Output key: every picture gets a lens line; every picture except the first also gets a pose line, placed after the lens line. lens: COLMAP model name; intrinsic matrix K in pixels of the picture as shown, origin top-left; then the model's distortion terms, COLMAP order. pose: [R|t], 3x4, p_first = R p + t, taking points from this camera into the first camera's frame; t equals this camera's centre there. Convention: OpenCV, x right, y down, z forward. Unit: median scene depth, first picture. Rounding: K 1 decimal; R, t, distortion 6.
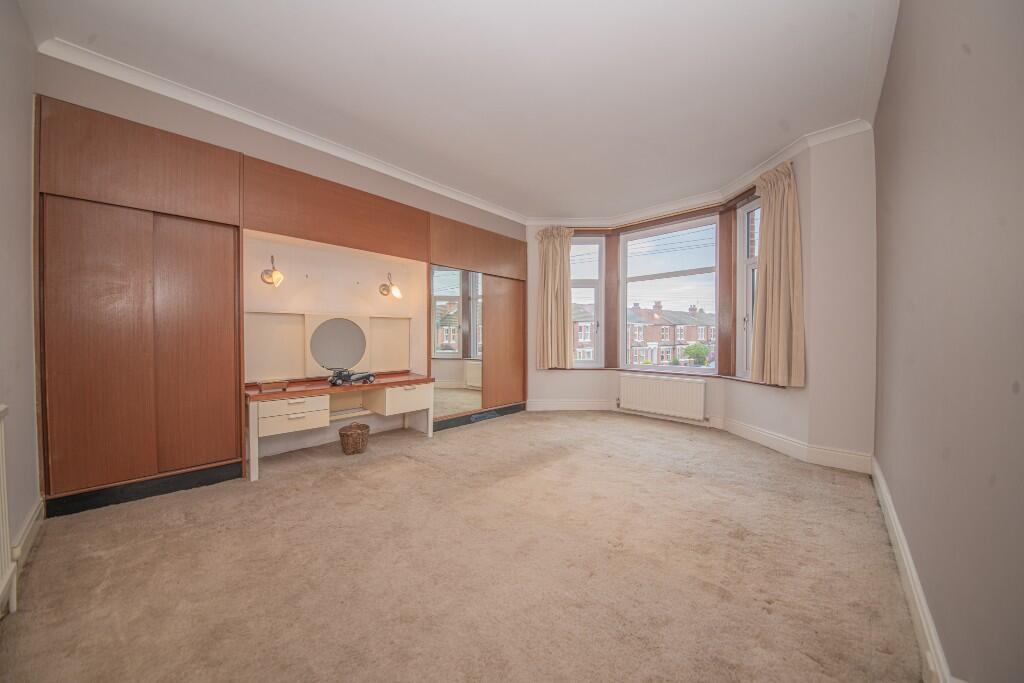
lens RADIAL K [[364.3, 0, 512.0], [0, 364.3, 341.5], [0, 0, 1]] dist [-0.001337, -0.000093]
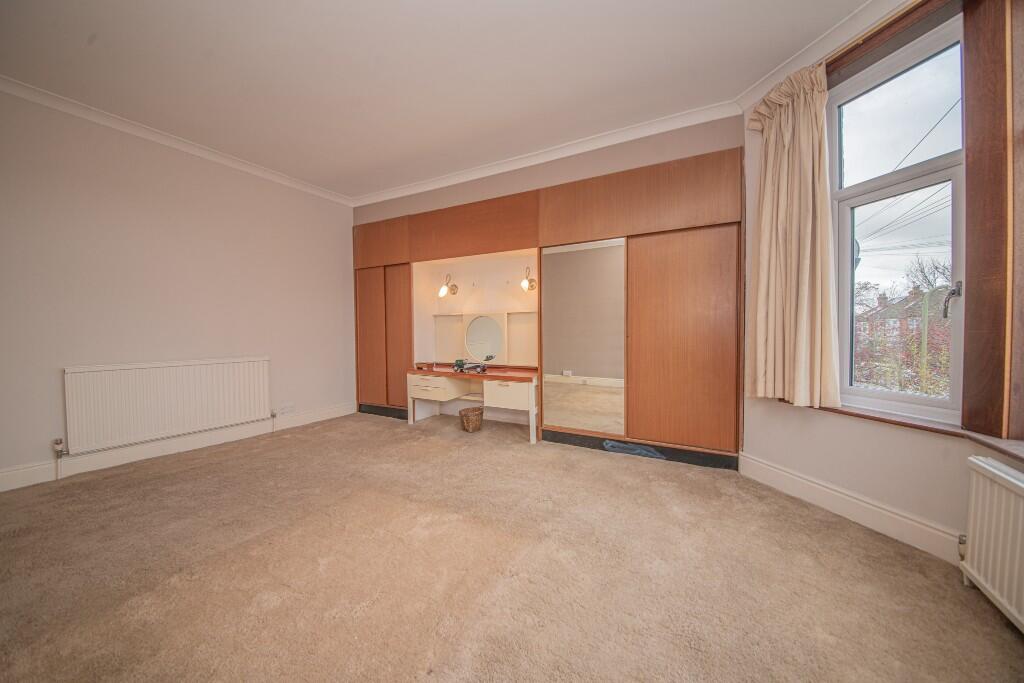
lens RADIAL K [[380.6, 0, 512.0], [0, 380.6, 341.5], [0, 0, 1]] dist [0.030816, -0.000012]
pose [[0.209202, 0.020075, -0.977666, 0.667038], [-0.009226, 0.999785, 0.018555, -0.005091], [0.977829, 0.005138, 0.209342, 0.748394]]
